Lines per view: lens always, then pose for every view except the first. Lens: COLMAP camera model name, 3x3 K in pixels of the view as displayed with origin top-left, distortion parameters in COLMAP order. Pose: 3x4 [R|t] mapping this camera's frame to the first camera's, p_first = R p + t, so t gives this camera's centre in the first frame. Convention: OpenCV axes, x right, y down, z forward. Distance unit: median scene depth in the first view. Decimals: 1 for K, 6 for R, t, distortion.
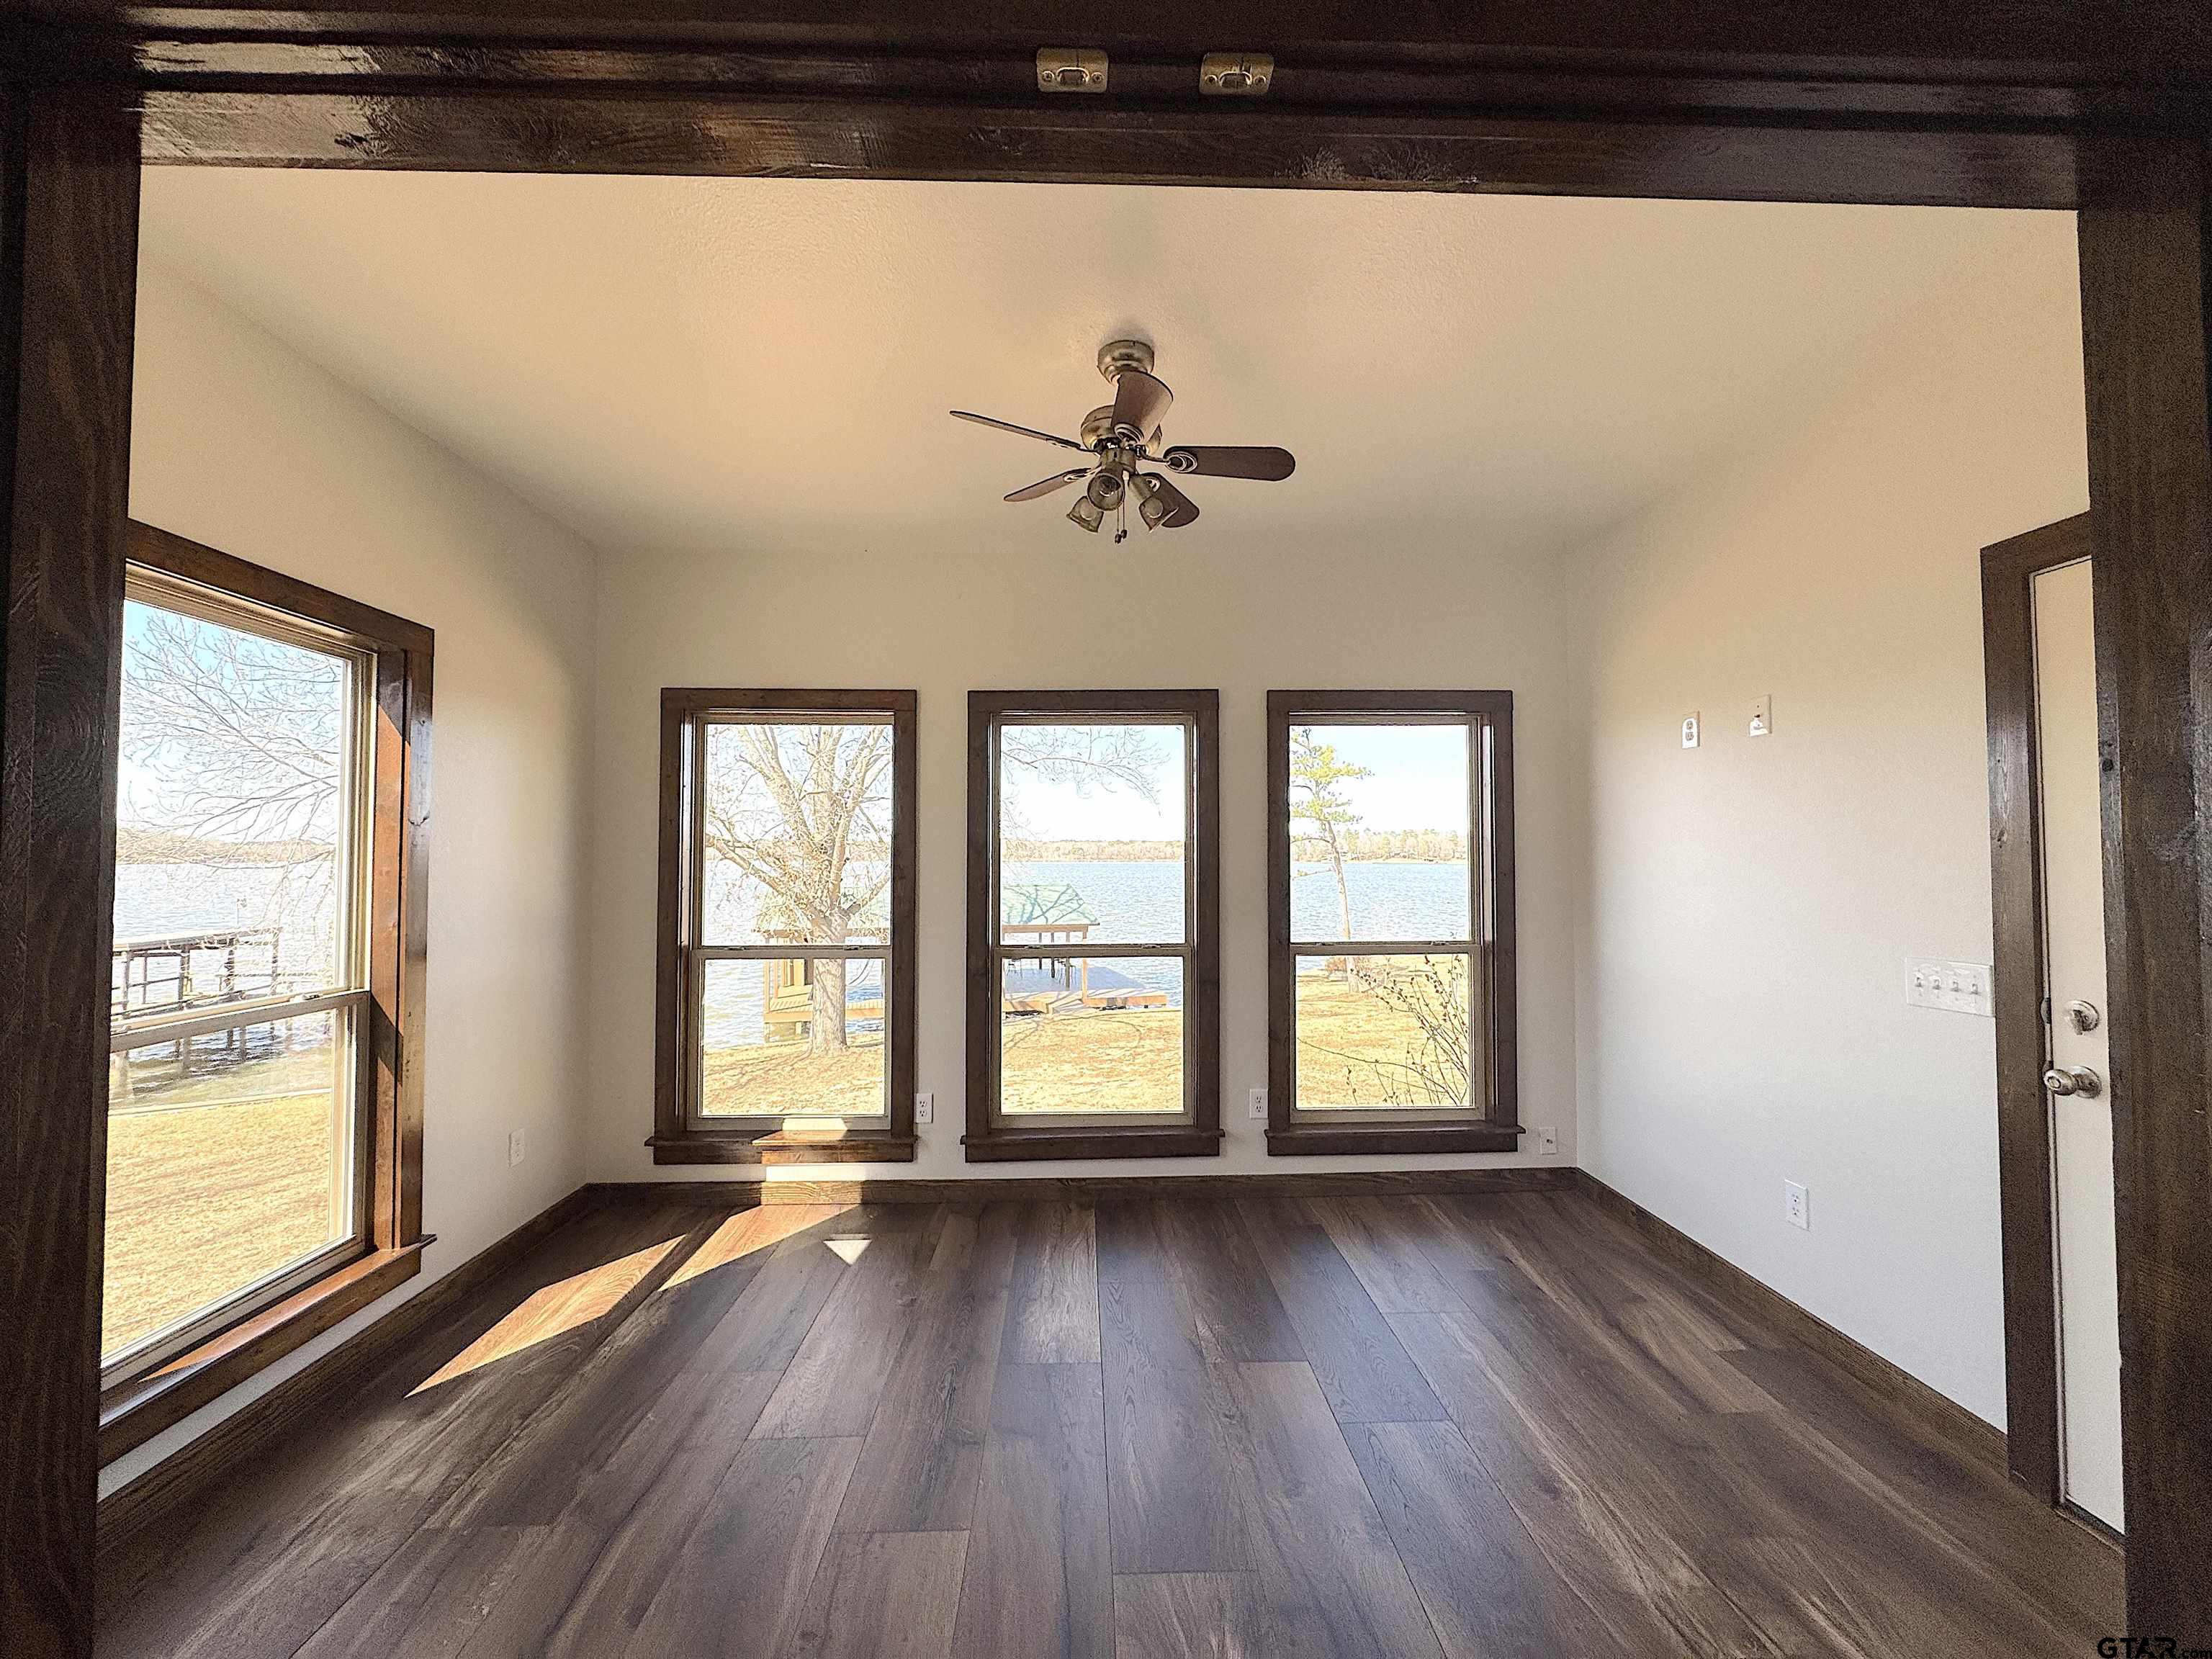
lens RADIAL K [[880.0, 0, 1107.9], [0, 880.0, 833.4], [0, 0, 1]] dist [-0.000342, 0.000199]
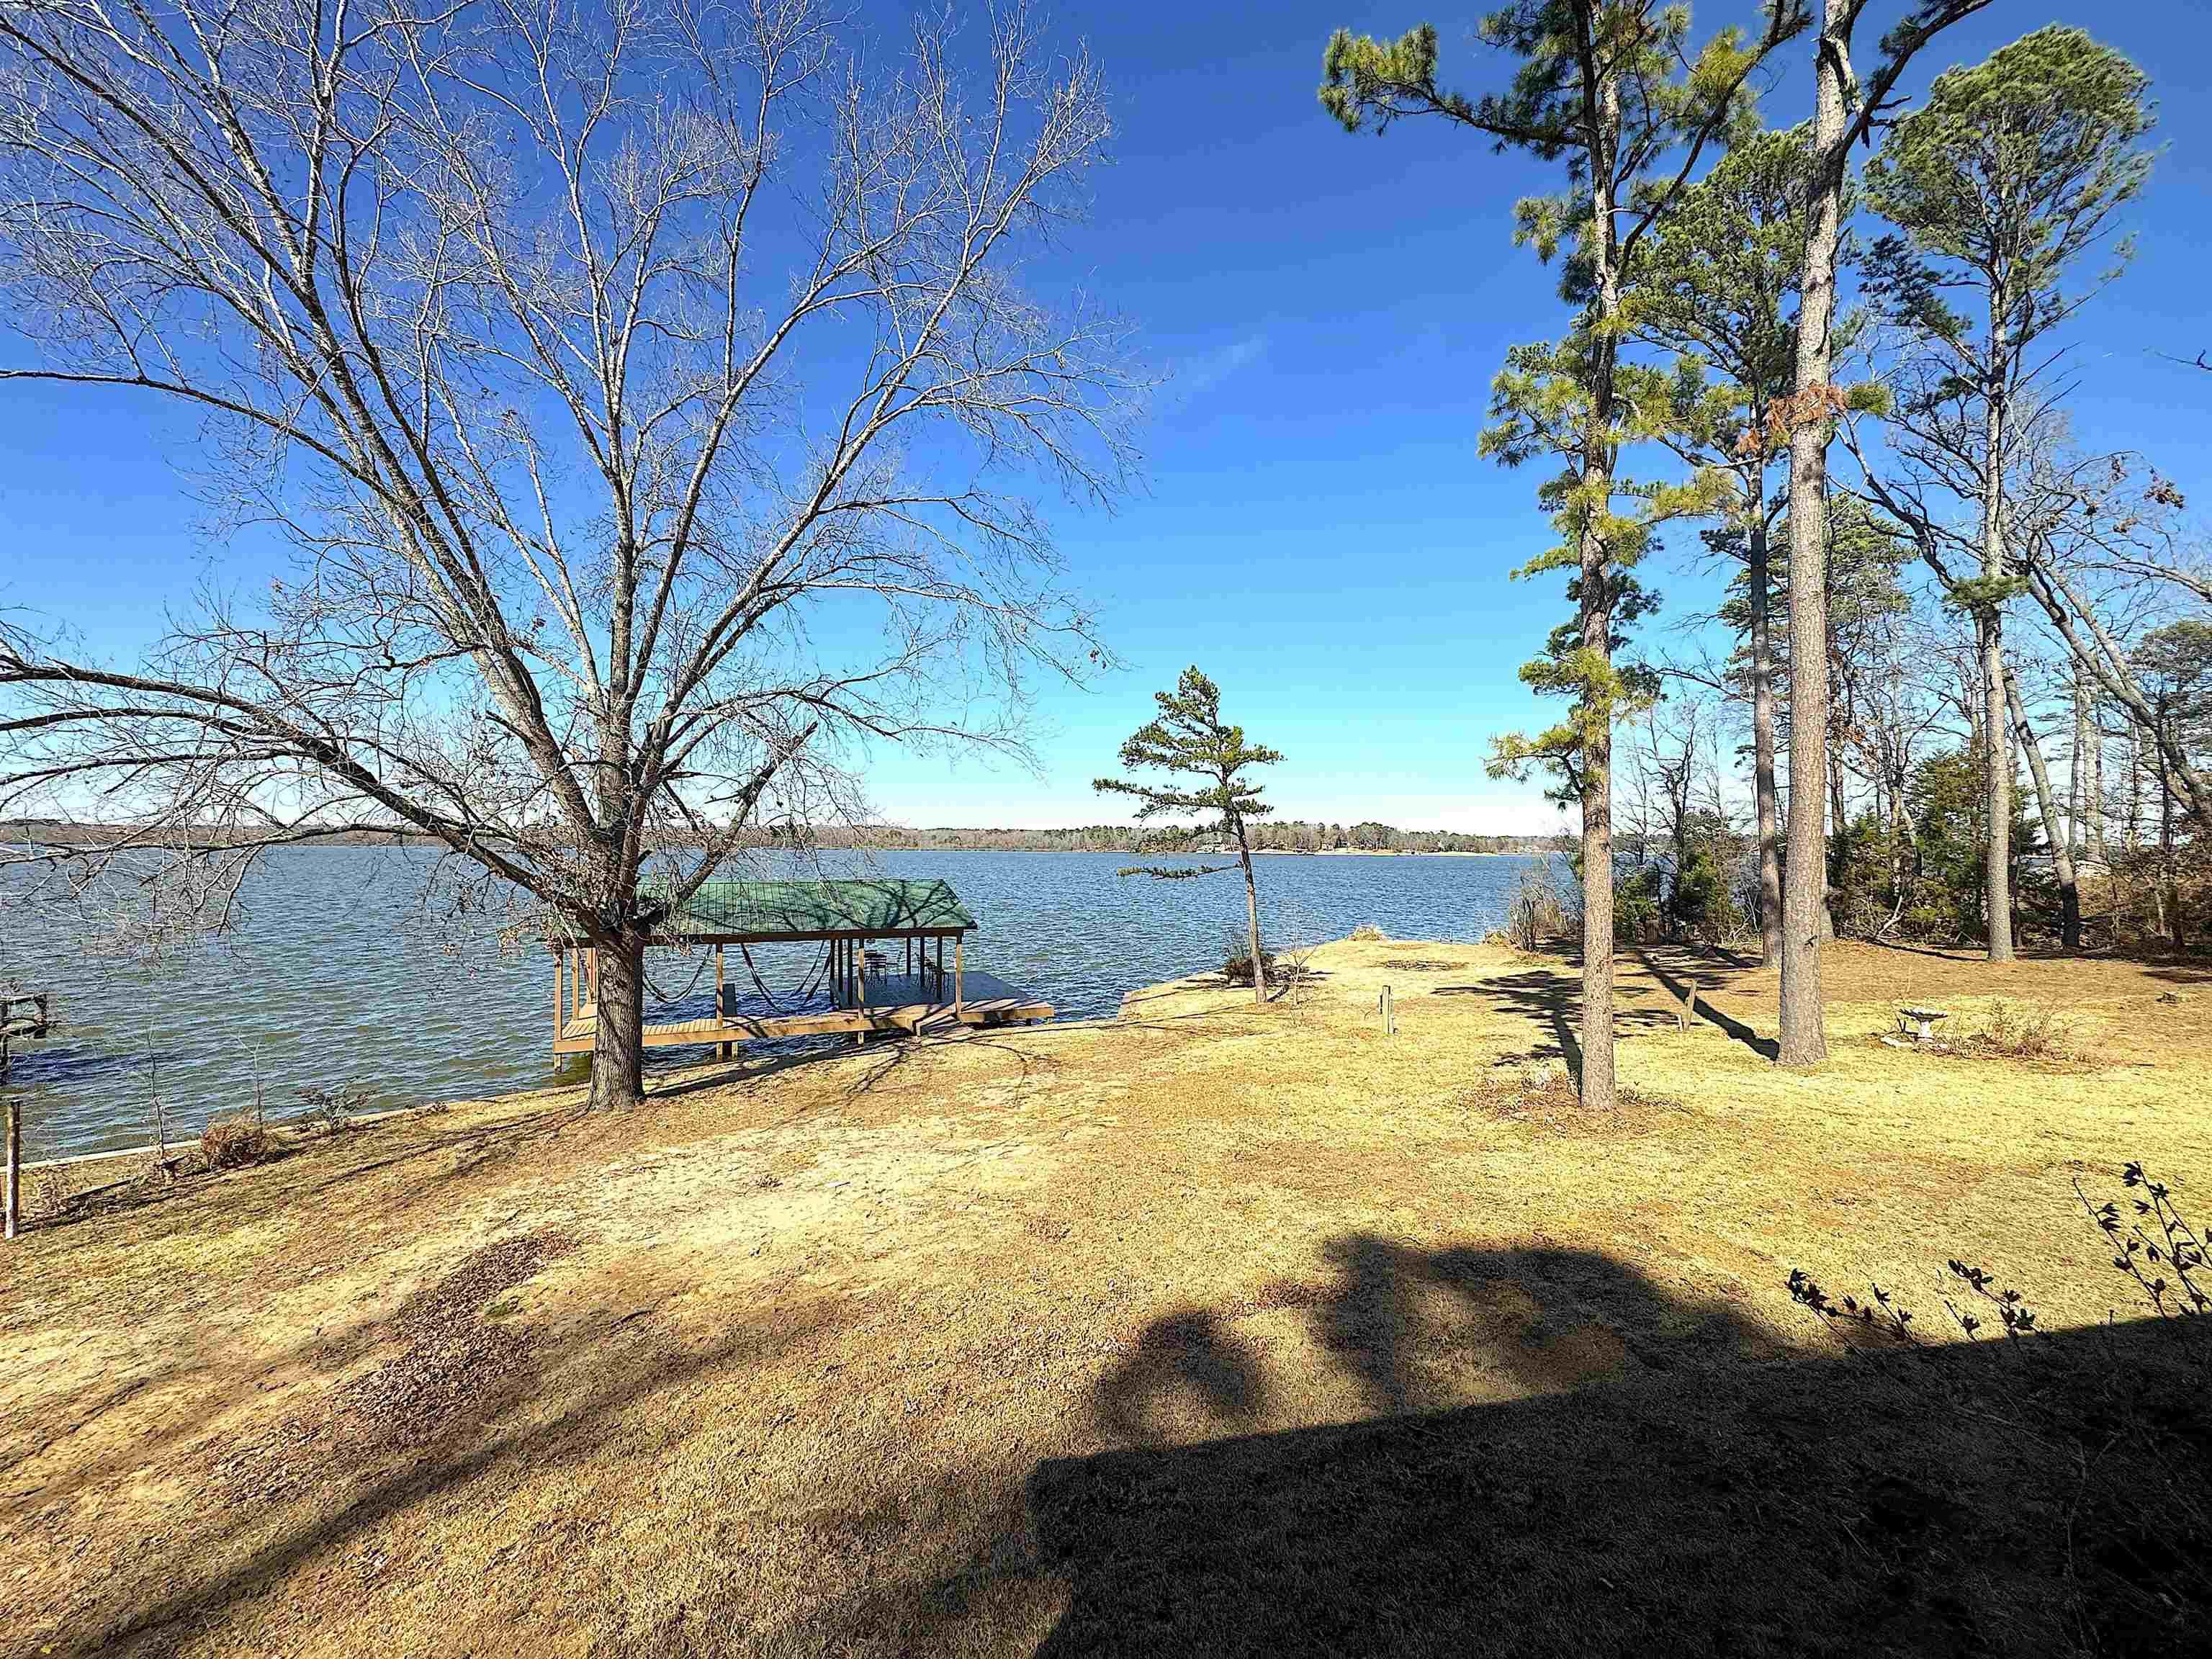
lens RADIAL K [[880.1, 0, 1106.0], [0, 880.1, 829.5], [0, 0, 1]] dist [-0.015208, -0.000051]
pose [[0.990867, 0.009385, 0.134513, -0.009701], [-0.010405, 0.999922, 0.006880, -0.001301], [-0.134438, -0.008216, 0.990888, 1.047867]]
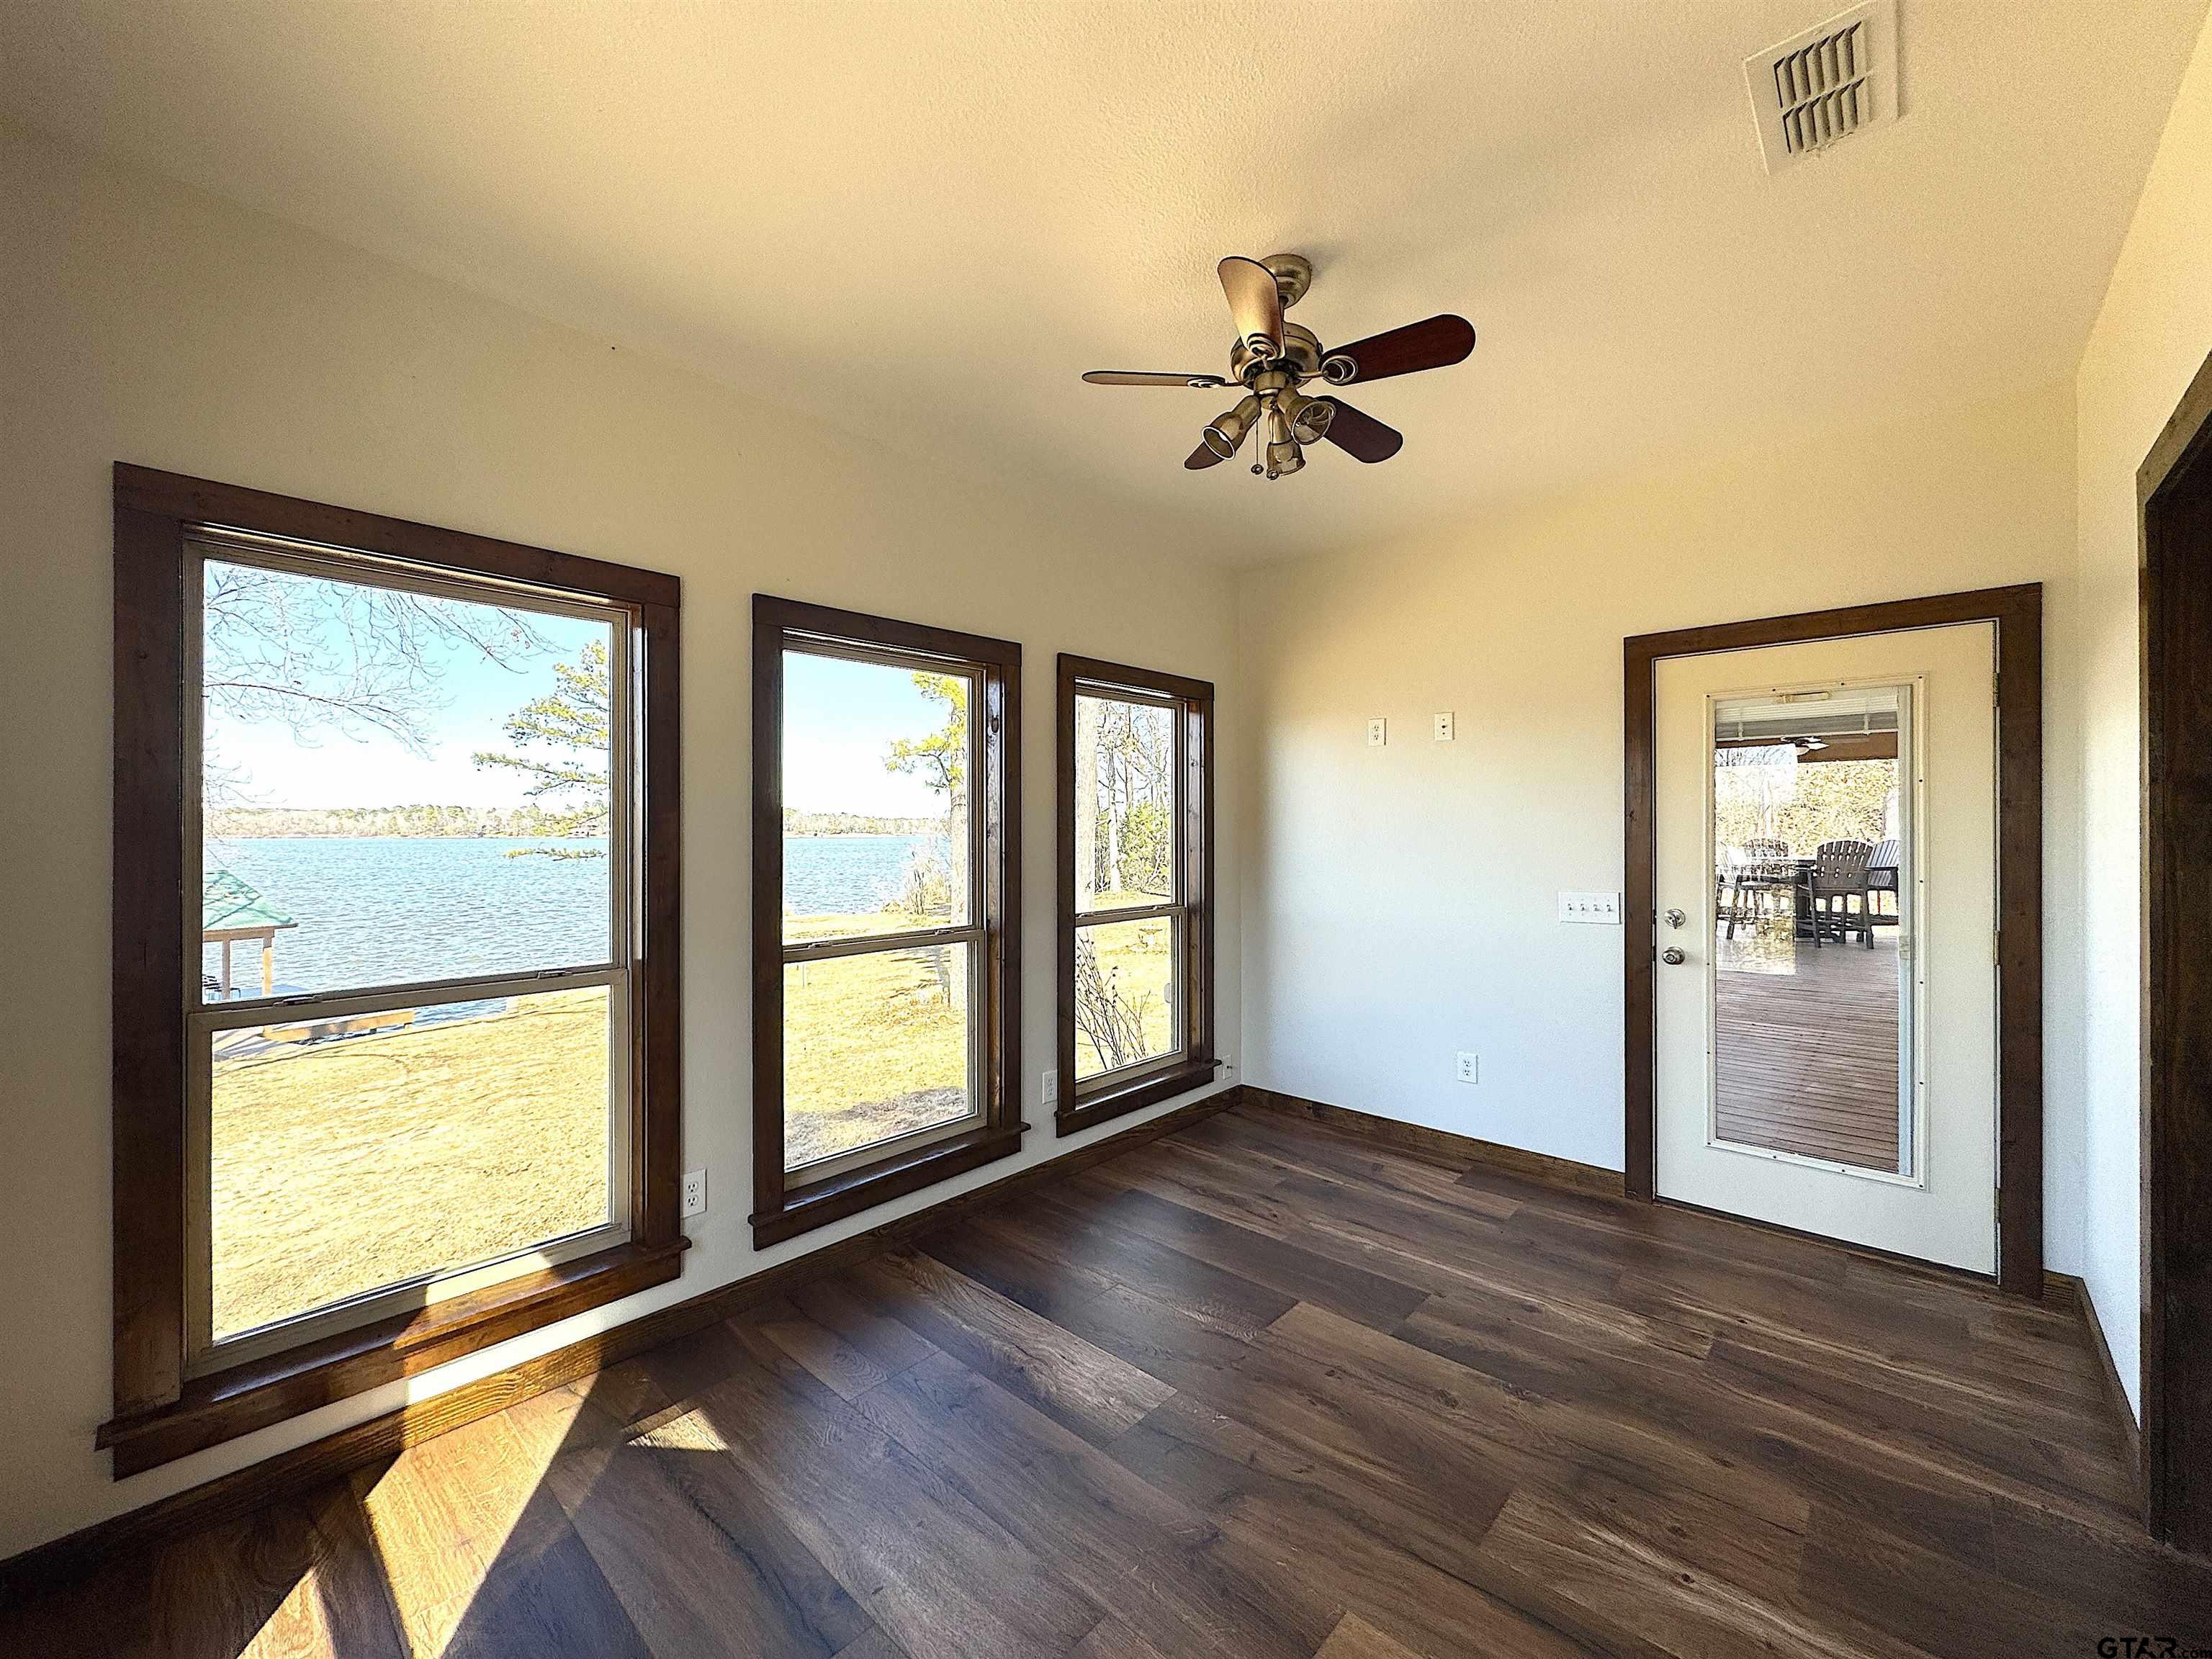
lens RADIAL K [[879.4, 0, 1108.9], [0, 879.4, 828.5], [0, 0, 1]] dist [-0.001999, 0.000307]
pose [[0.701071, 0.000819, 0.713091, -0.463399], [-0.017742, 0.999710, 0.016294, 0.011333], [-0.712871, -0.024075, 0.700882, 0.292830]]
